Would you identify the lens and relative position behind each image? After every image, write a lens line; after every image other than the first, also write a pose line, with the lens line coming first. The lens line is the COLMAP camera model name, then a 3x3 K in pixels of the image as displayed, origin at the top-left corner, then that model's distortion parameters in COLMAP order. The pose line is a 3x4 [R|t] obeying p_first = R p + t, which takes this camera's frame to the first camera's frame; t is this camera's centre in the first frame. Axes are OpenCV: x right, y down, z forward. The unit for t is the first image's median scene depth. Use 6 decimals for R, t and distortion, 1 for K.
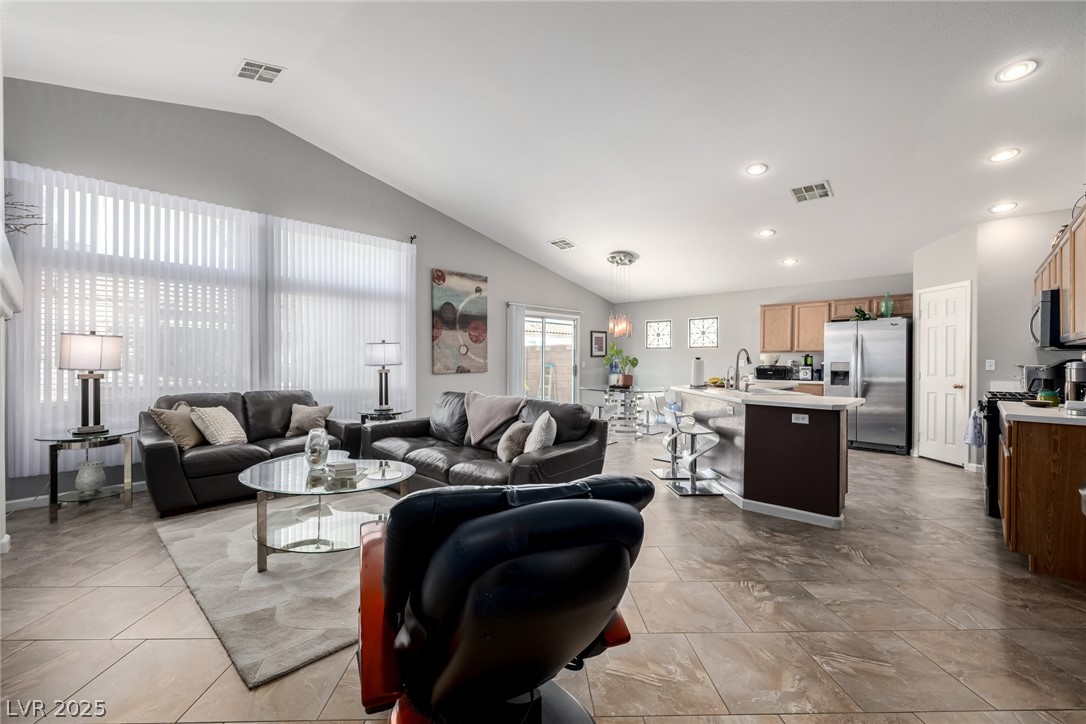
lens RADIAL K [[463.8, 0, 535.4], [0, 463.8, 364.3], [0, 0, 1]] dist [-0.000345, 0.000402]
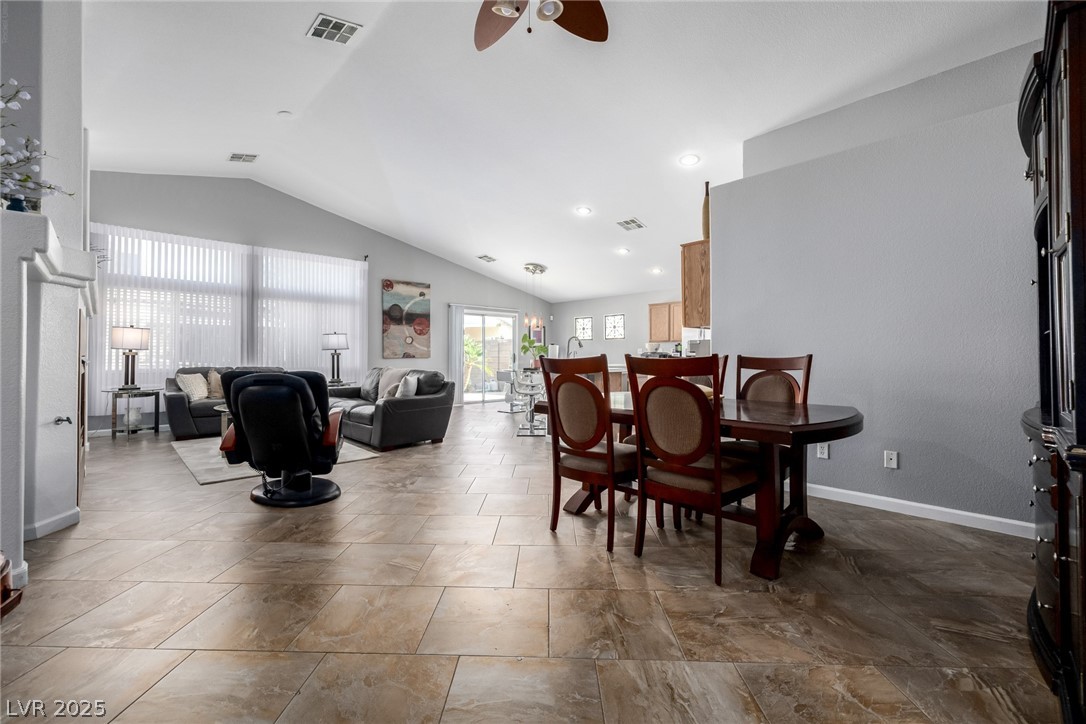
lens RADIAL K [[453.3, 0, 532.2], [0, 453.3, 349.4], [0, 0, 1]] dist [-0.000947, -0.000592]
pose [[0.997984, -0.000617, -0.063464, 0.285630], [-0.000875, 0.999724, -0.023478, 0.025425], [0.063461, 0.023486, 0.997708, -0.263970]]
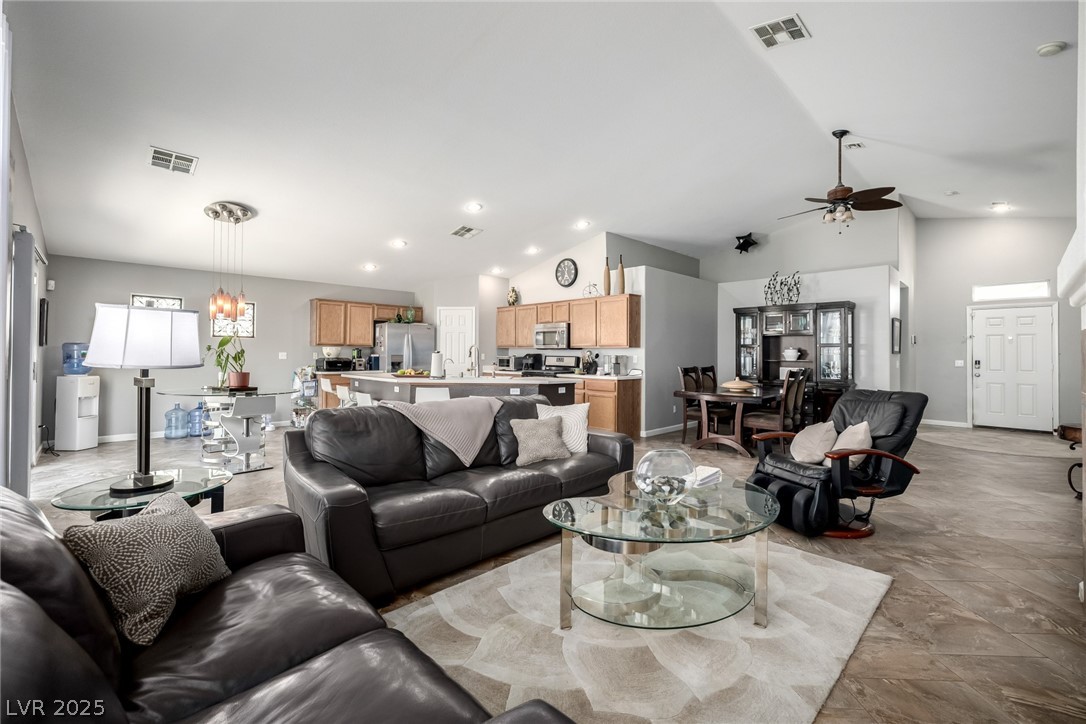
lens RADIAL K [[453.3, 0, 532.2], [0, 453.3, 349.4], [0, 0, 1]] dist [-0.000947, -0.000592]
pose [[0.053531, 0.010293, 0.998513, -0.546138], [0.003007, 0.999941, -0.010469, -0.005243], [-0.998562, 0.003563, 0.053497, 0.541528]]
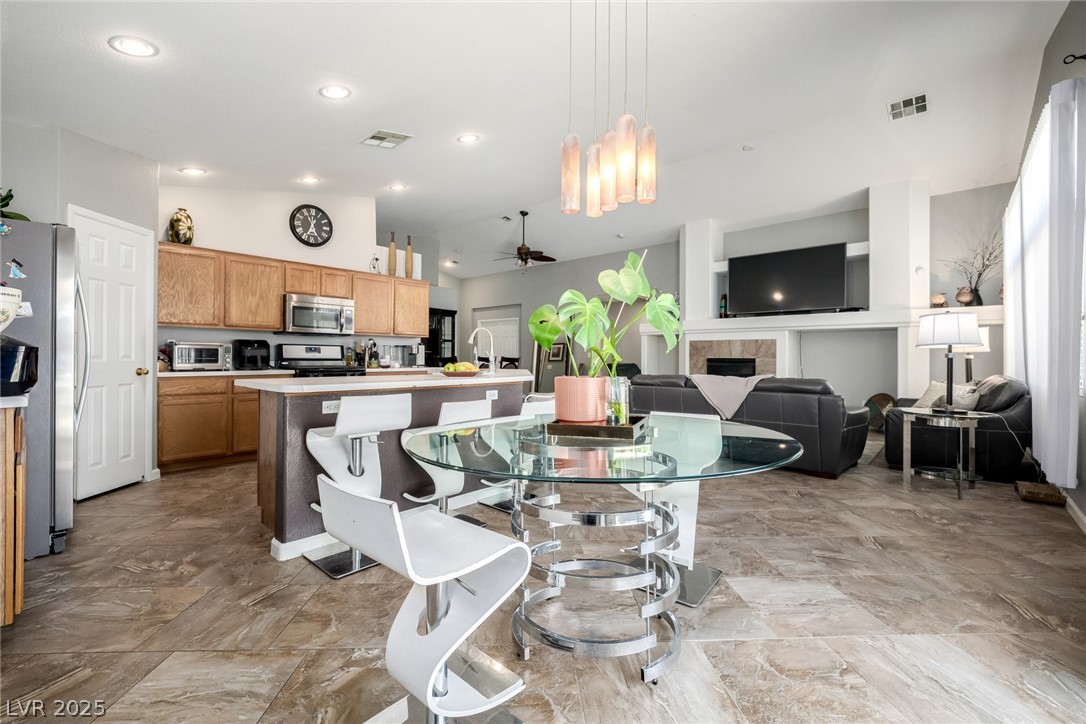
lens RADIAL K [[456.1, 0, 535.6], [0, 456.1, 353.7], [0, 0, 1]] dist [0.001003, -0.000399]
pose [[-0.999844, -0.006230, -0.016514, 0.245431], [-0.006295, 0.999973, 0.003896, 0.010391], [0.016489, 0.003999, -0.999856, 1.358516]]
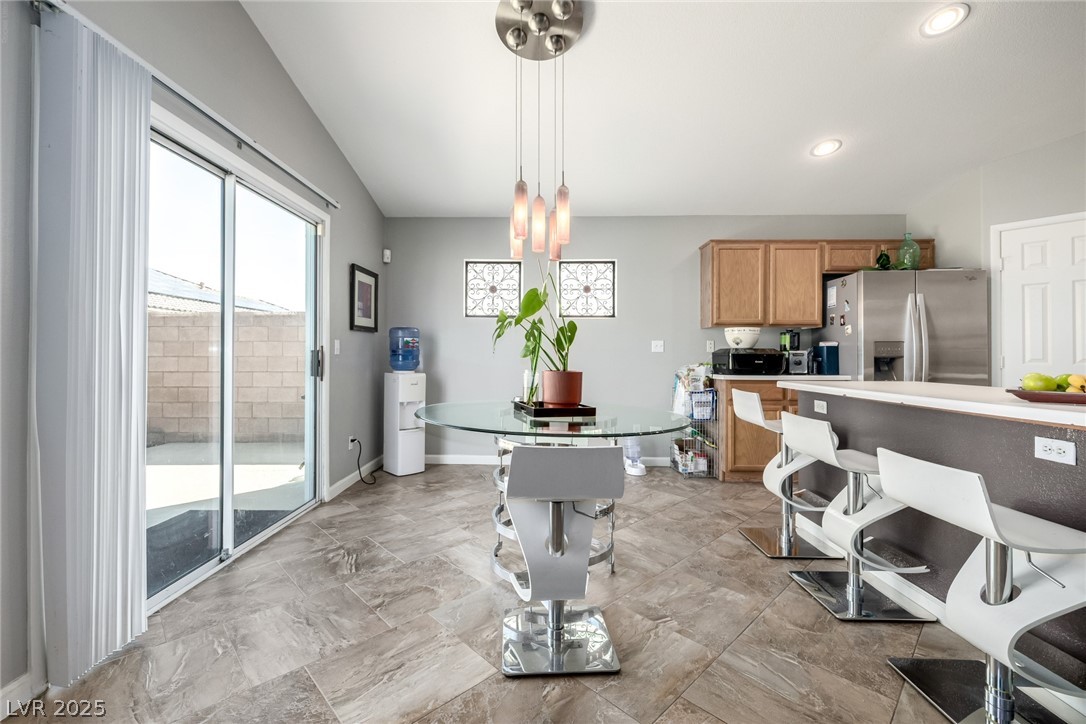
lens RADIAL K [[456.1, 0, 535.6], [0, 456.1, 353.7], [0, 0, 1]] dist [0.001003, -0.000399]
pose [[0.738010, 0.006051, 0.674763, -0.040379], [0.004317, 0.999897, -0.013688, 0.016133], [-0.674776, 0.013015, 0.737908, 0.846223]]
